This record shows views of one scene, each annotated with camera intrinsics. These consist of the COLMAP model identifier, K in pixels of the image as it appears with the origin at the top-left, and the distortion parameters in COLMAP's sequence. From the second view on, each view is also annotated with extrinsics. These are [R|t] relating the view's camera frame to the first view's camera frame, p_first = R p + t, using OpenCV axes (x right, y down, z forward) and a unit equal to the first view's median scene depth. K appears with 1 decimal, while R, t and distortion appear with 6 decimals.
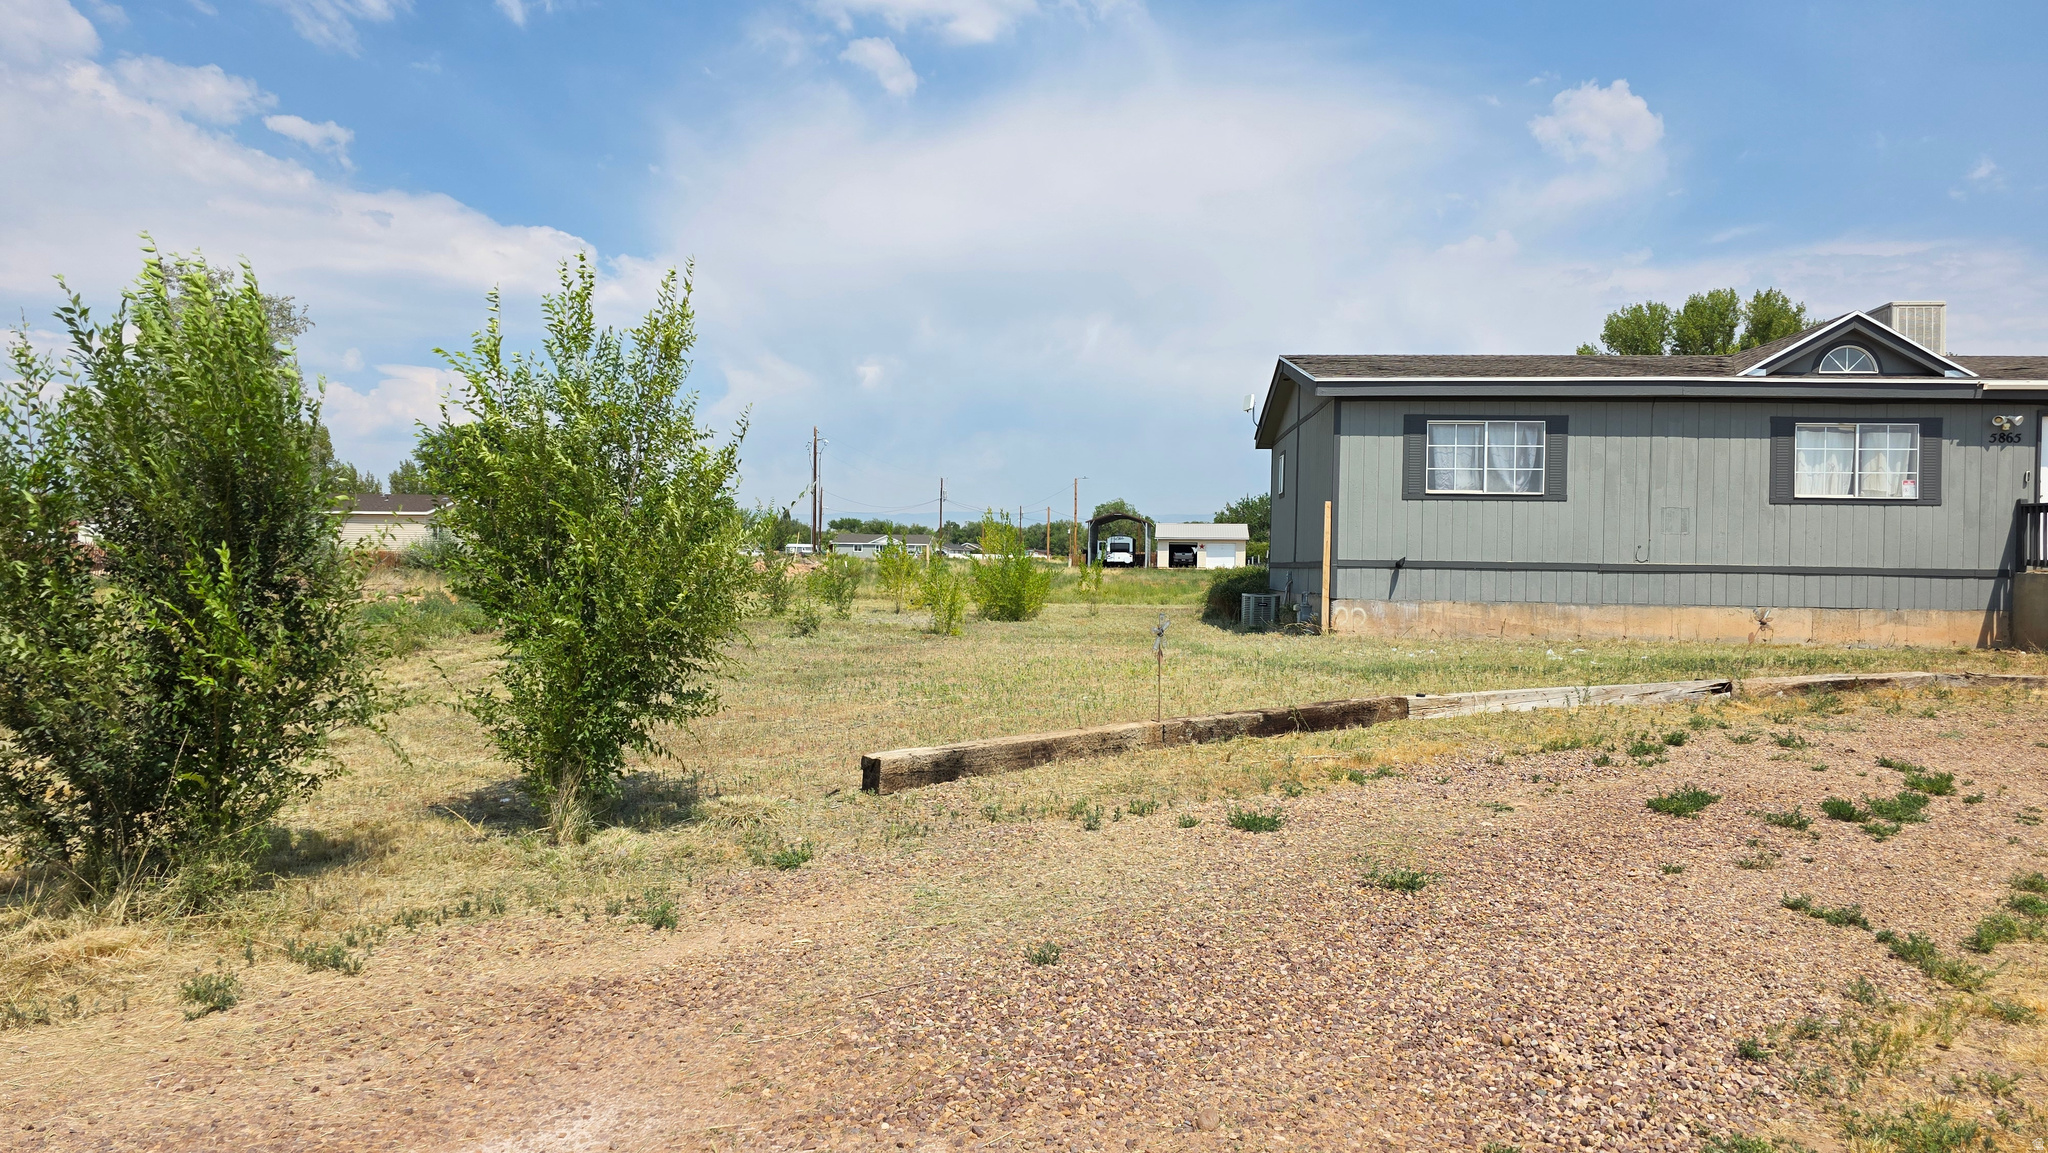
lens RADIAL K [[1393.6, 0, 1011.4], [0, 1393.6, 580.4], [0, 0, 1]] dist [0.068042, -0.069808]
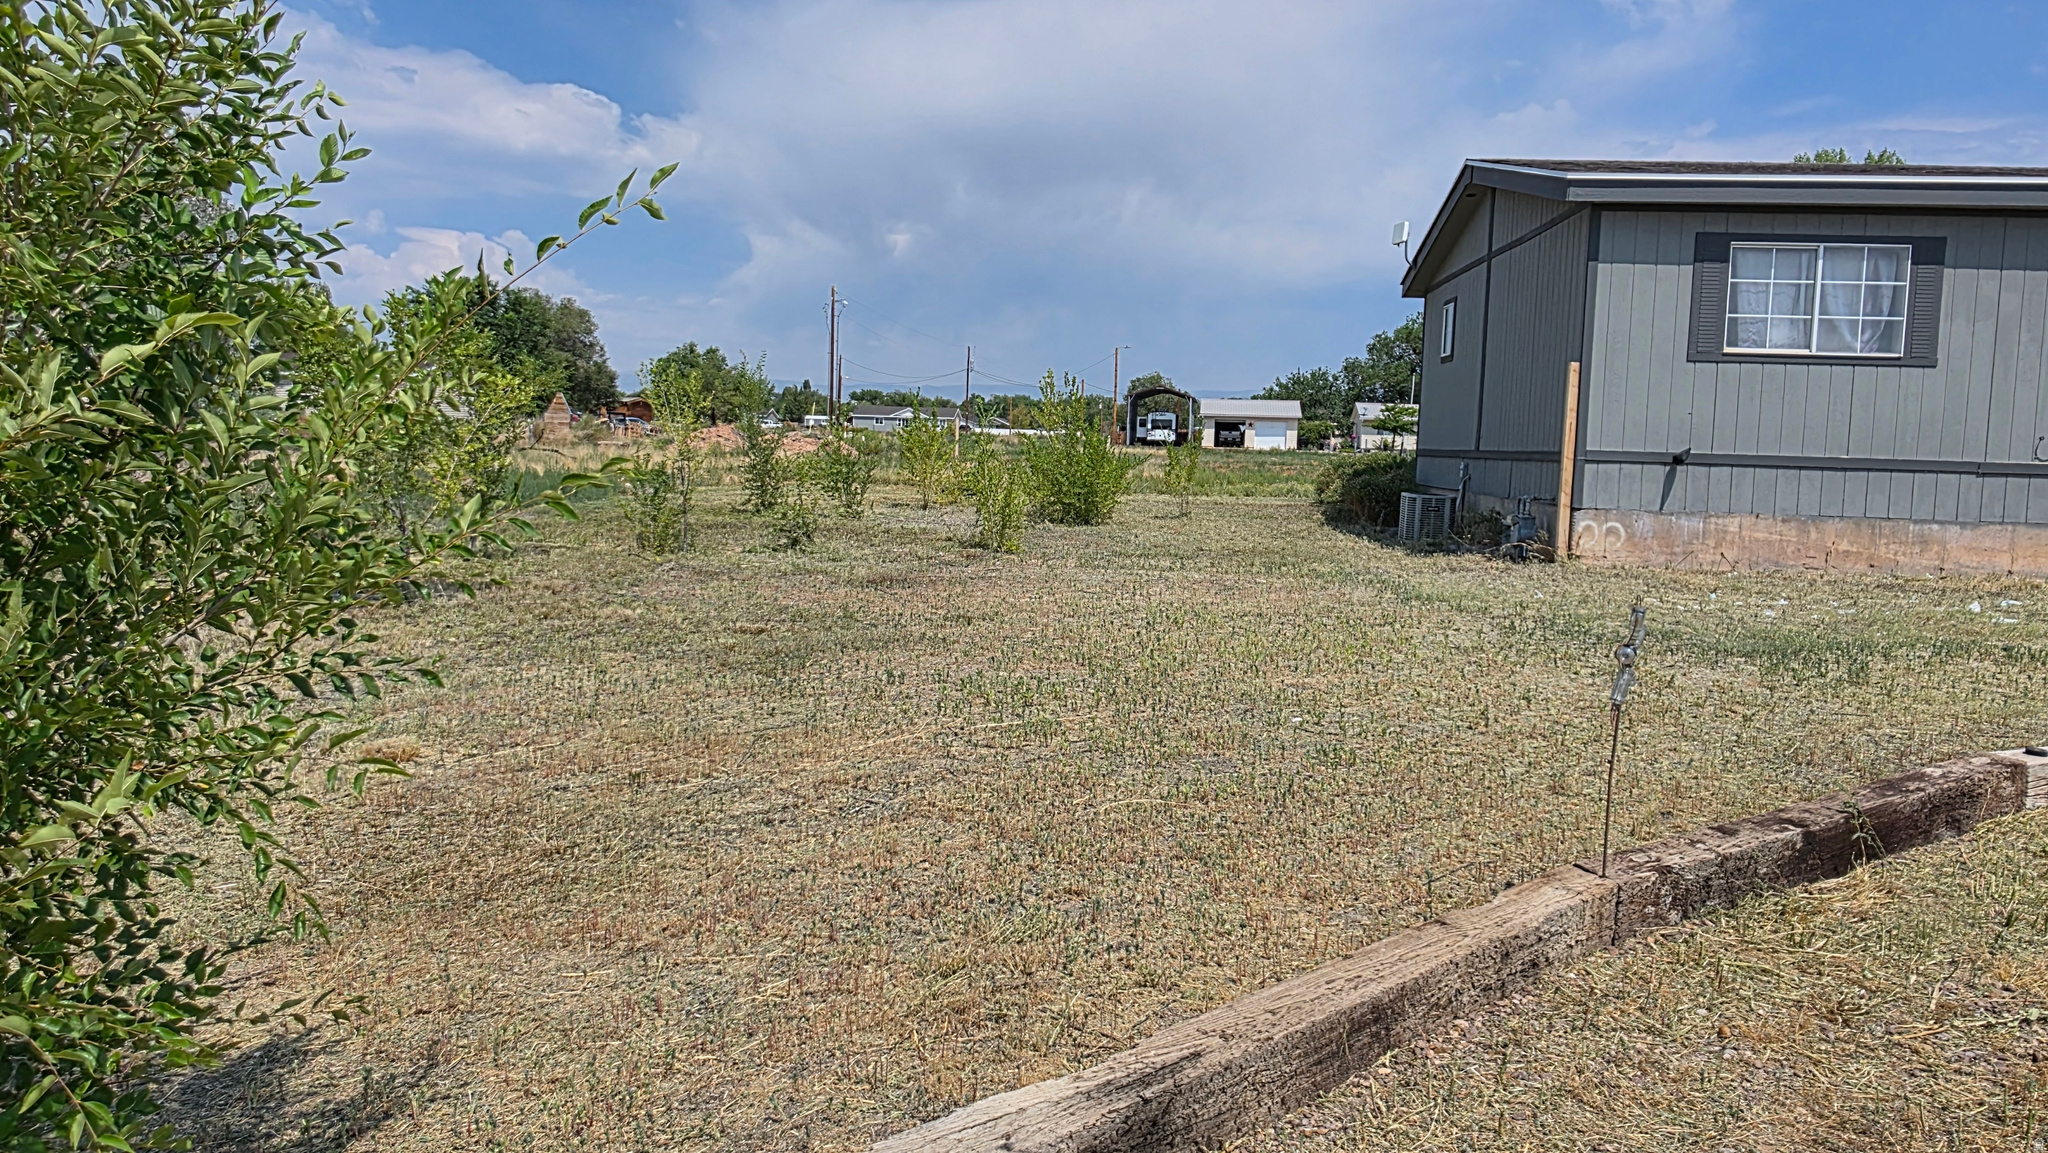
lens RADIAL K [[1393.6, 0, 1000.7], [0, 1393.6, 536.5], [0, 0, 1]] dist [0.068042, -0.069808]
pose [[0.999482, 0.019307, -0.025732, -0.029371], [-0.017783, 0.998146, 0.058201, -0.007641], [0.026808, -0.057713, 0.997973, 0.313509]]
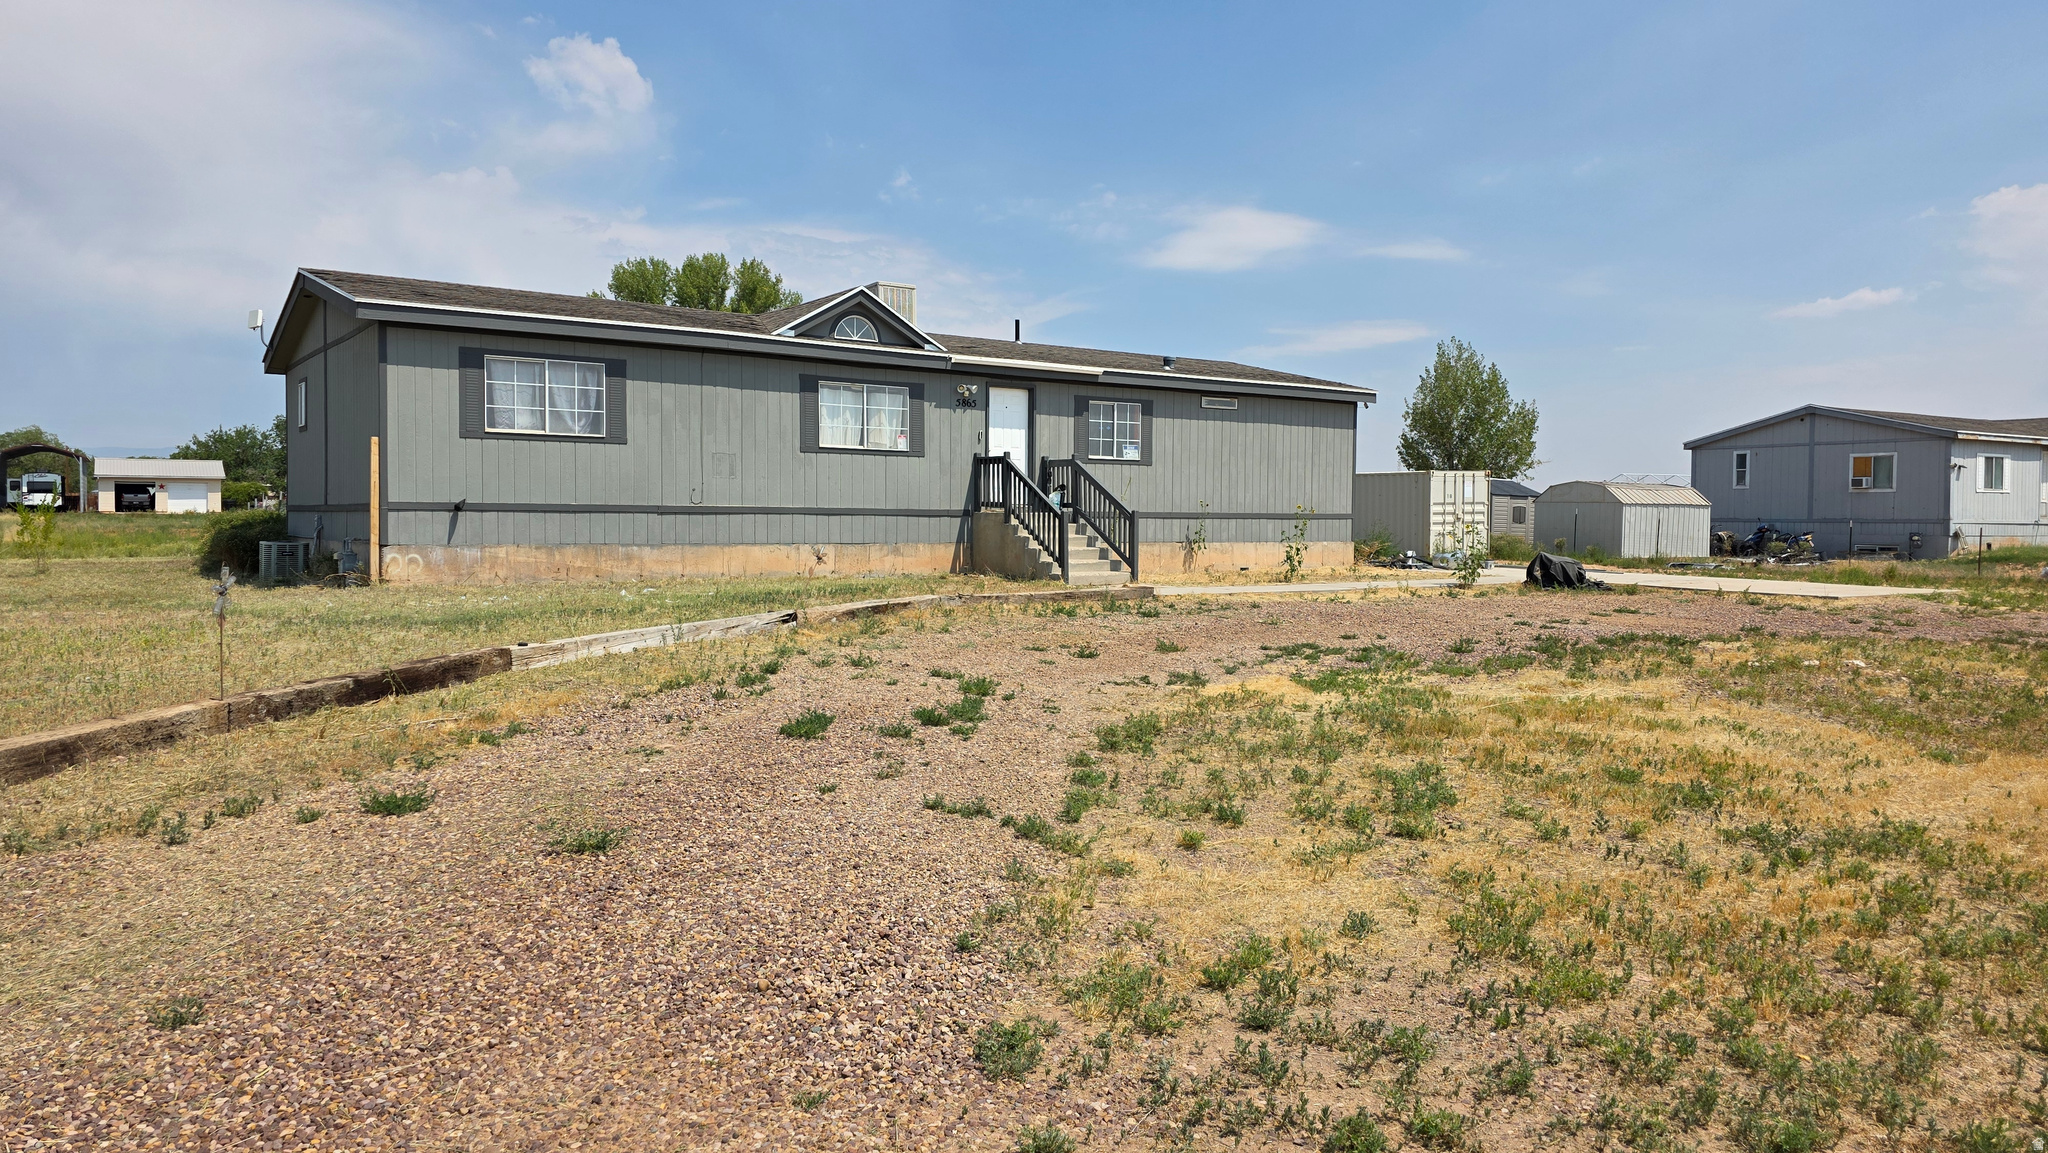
lens RADIAL K [[1393.6, 0, 1036.5], [0, 1393.6, 557.7], [0, 0, 1]] dist [0.068042, -0.069808]
pose [[0.768413, -0.027904, 0.639346, -0.028951], [0.011968, 0.999501, 0.029239, -0.000397], [-0.639843, -0.014816, 0.768363, 0.027802]]
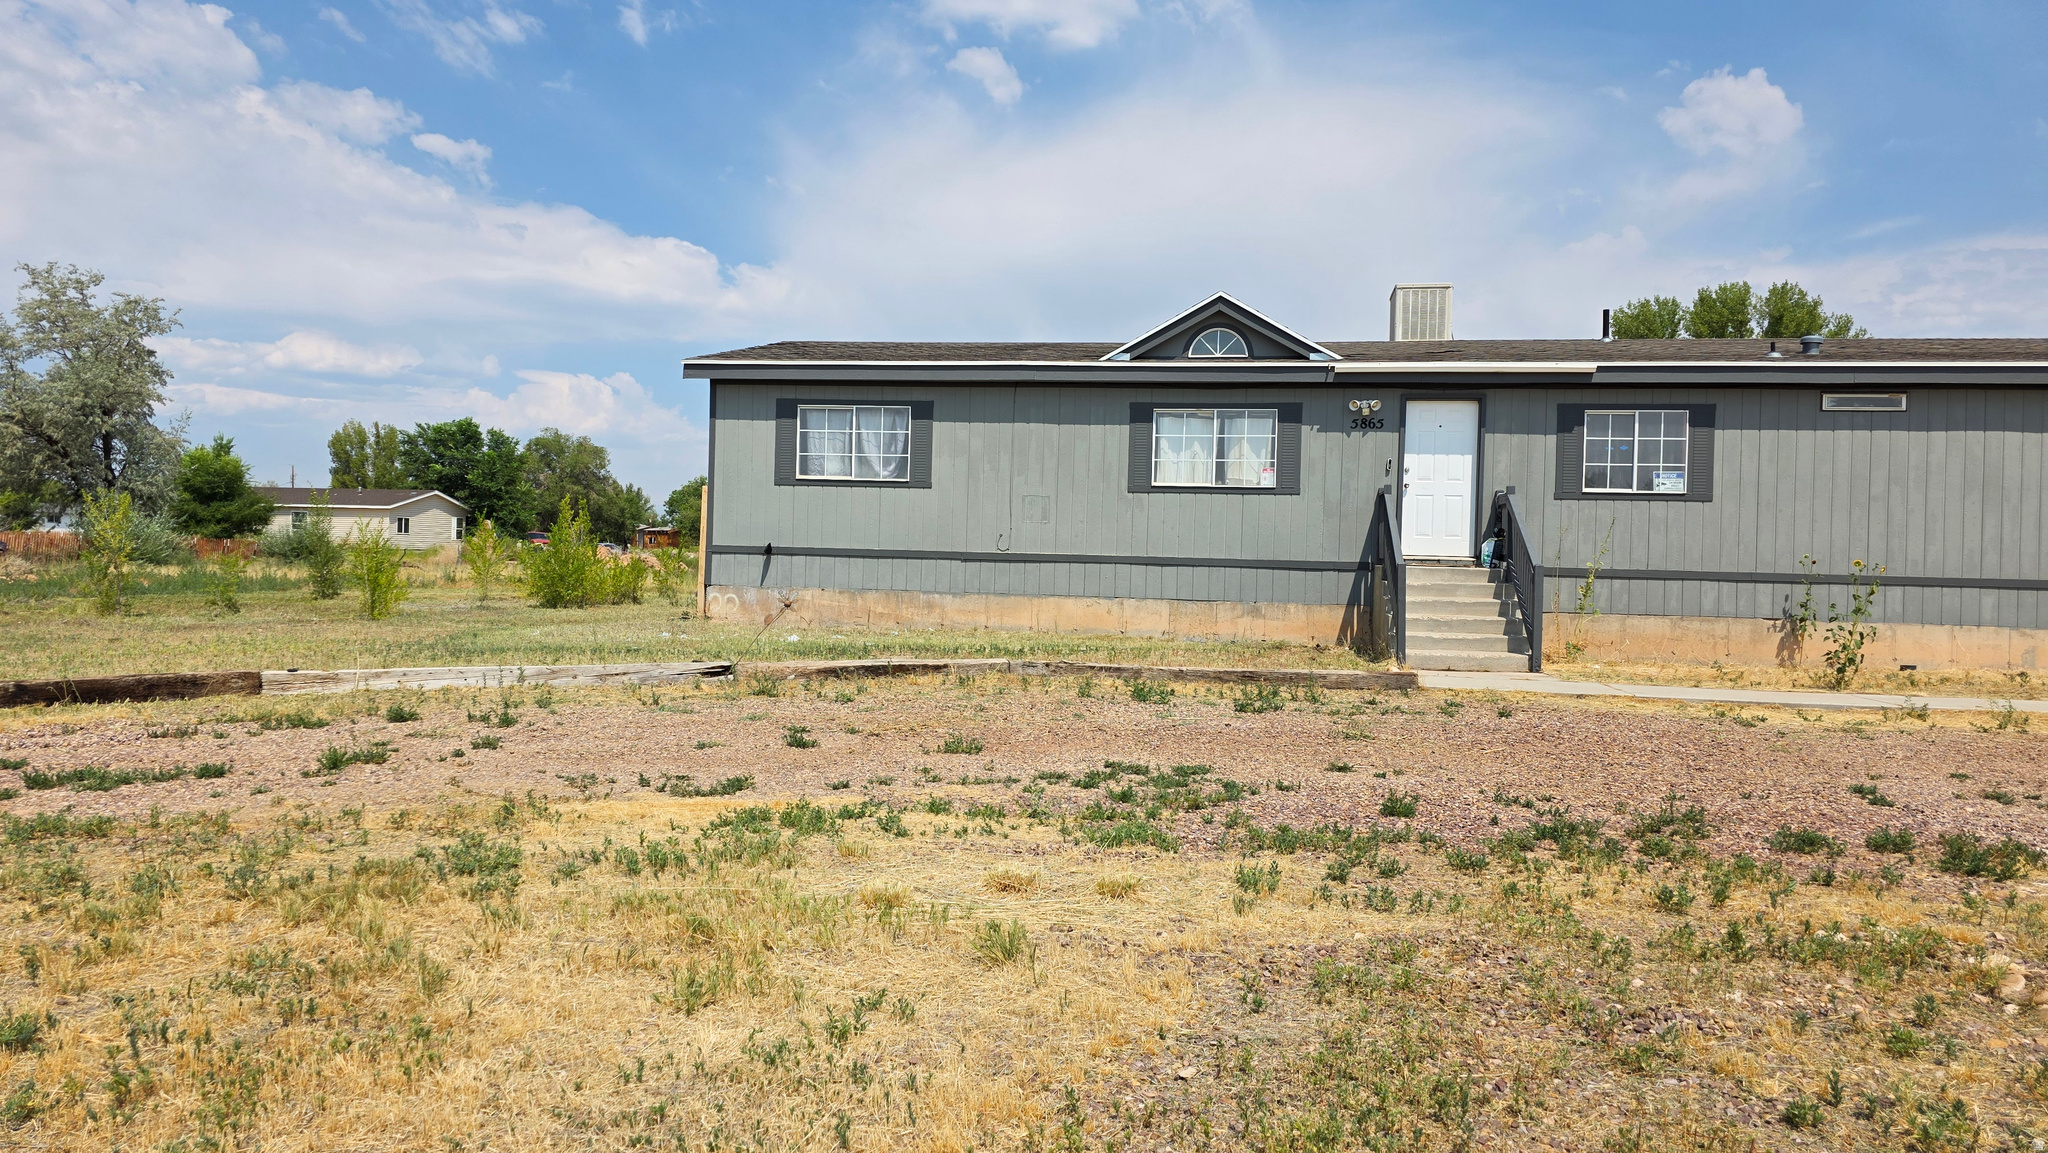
lens RADIAL K [[1393.6, 0, 1006.1], [0, 1393.6, 557.6], [0, 0, 1]] dist [0.068042, -0.069808]
pose [[0.994821, 0.010660, -0.101085, 0.541908], [-0.012552, 0.999757, -0.018099, 0.009238], [0.100867, 0.019274, 0.994713, 0.039756]]
